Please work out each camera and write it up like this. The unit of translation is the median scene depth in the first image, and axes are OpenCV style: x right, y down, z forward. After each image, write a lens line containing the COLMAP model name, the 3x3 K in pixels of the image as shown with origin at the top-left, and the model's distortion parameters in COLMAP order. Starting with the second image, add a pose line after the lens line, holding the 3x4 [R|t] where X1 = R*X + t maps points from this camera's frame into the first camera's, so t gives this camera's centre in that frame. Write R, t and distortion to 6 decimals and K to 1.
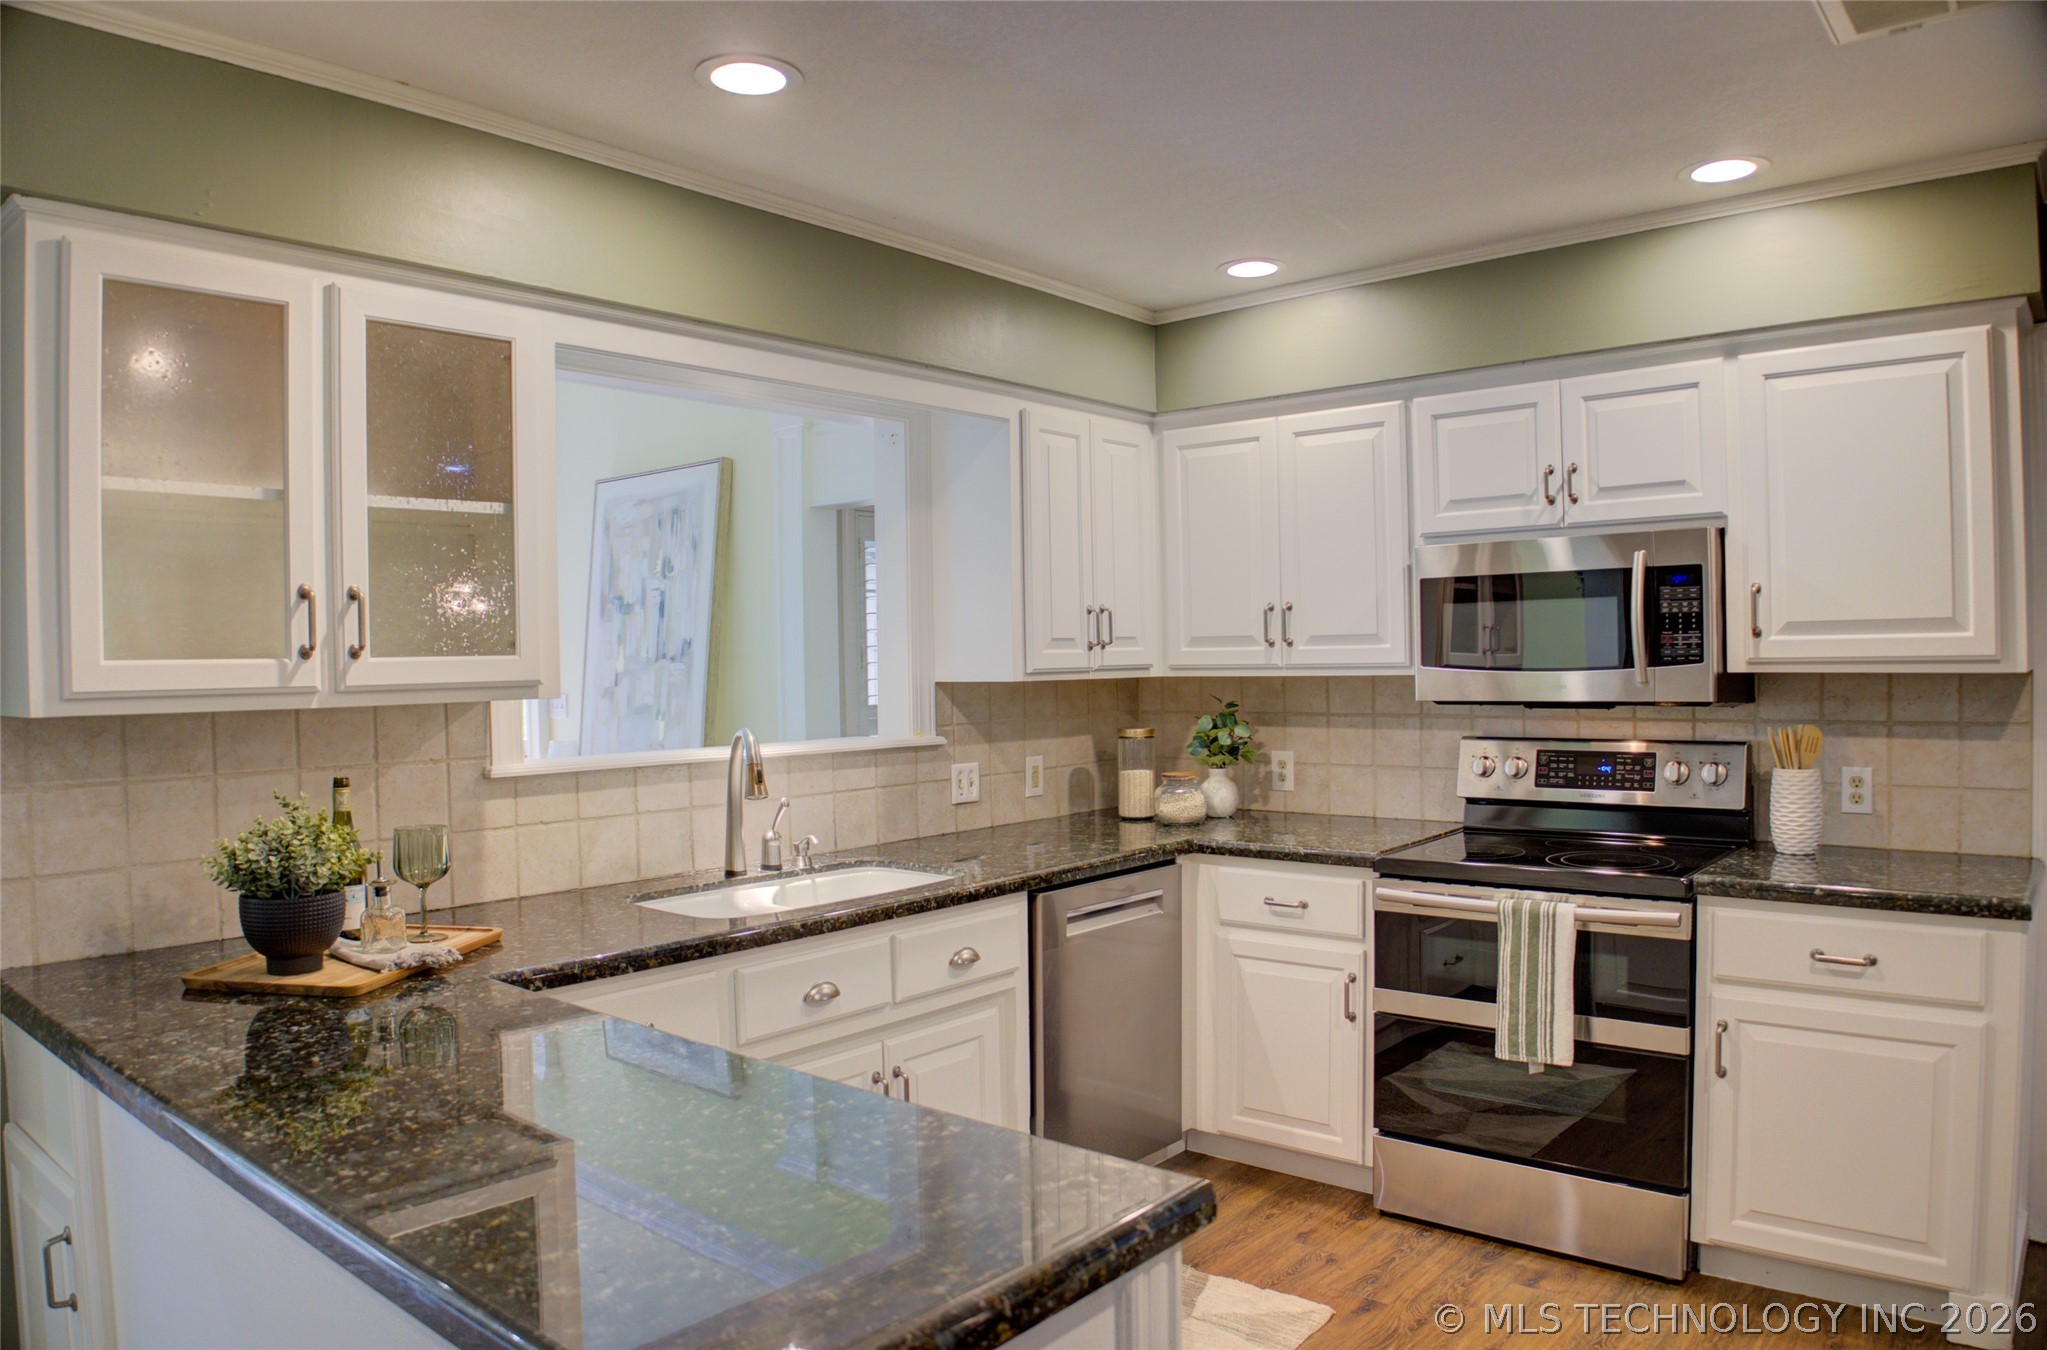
lens RADIAL K [[1384.2, 0, 1023.5], [0, 1384.2, 675.0], [0, 0, 1]] dist [-0.094752, 0.001868]
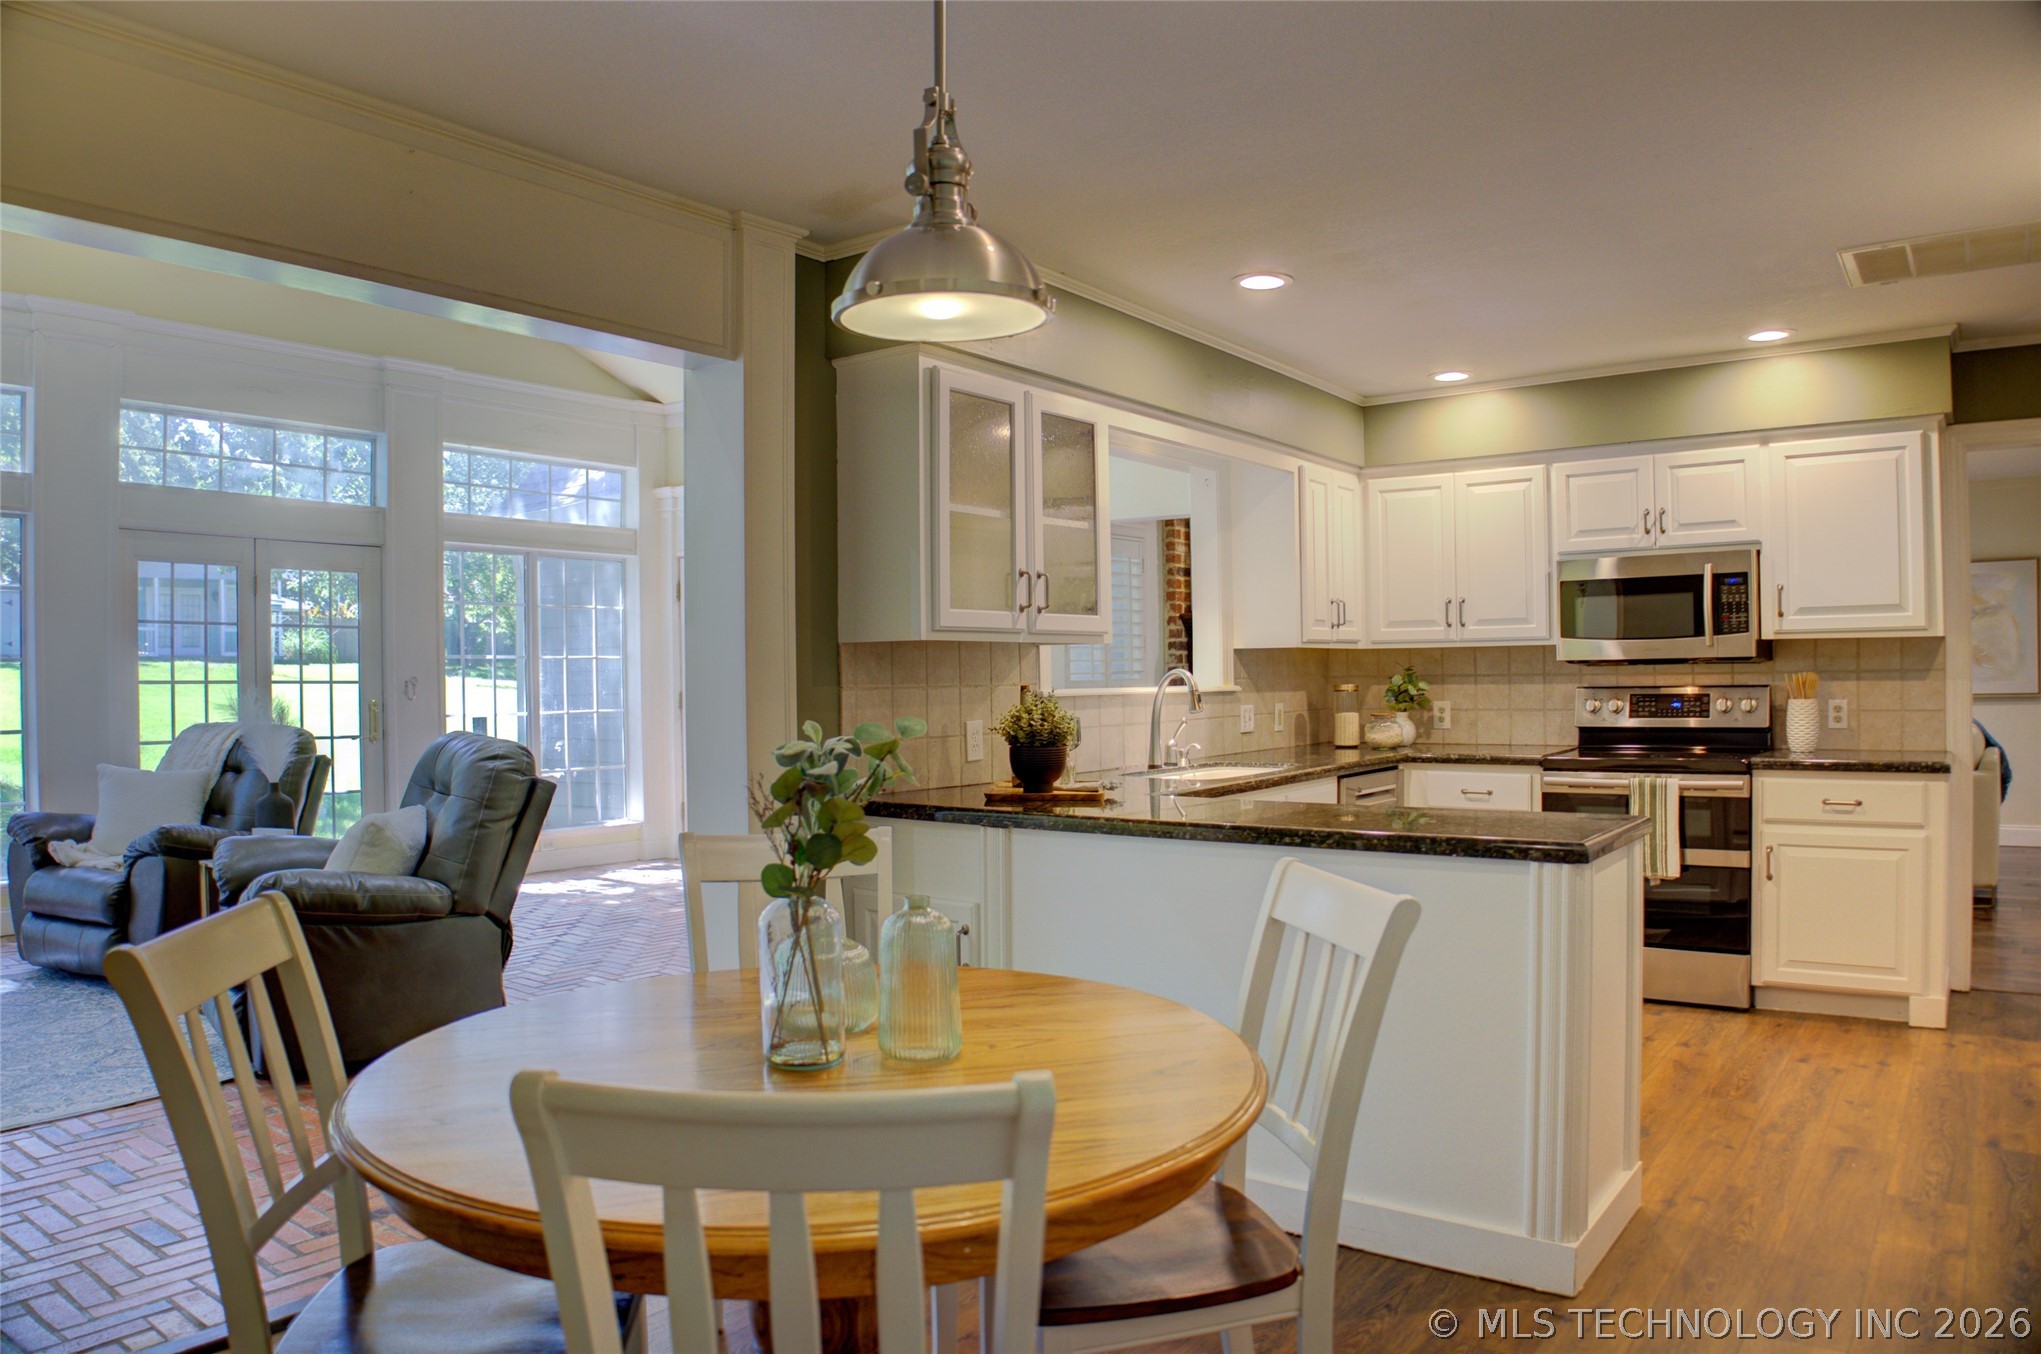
lens RADIAL K [[1380.2, 0, 1020.5], [0, 1380.2, 677.0], [0, 0, 1]] dist [-0.094752, 0.001868]
pose [[0.997973, 0.003042, 0.063572, -0.433101], [-0.002323, 0.999933, -0.011372, 0.059285], [-0.063602, 0.011201, 0.997912, -0.506690]]
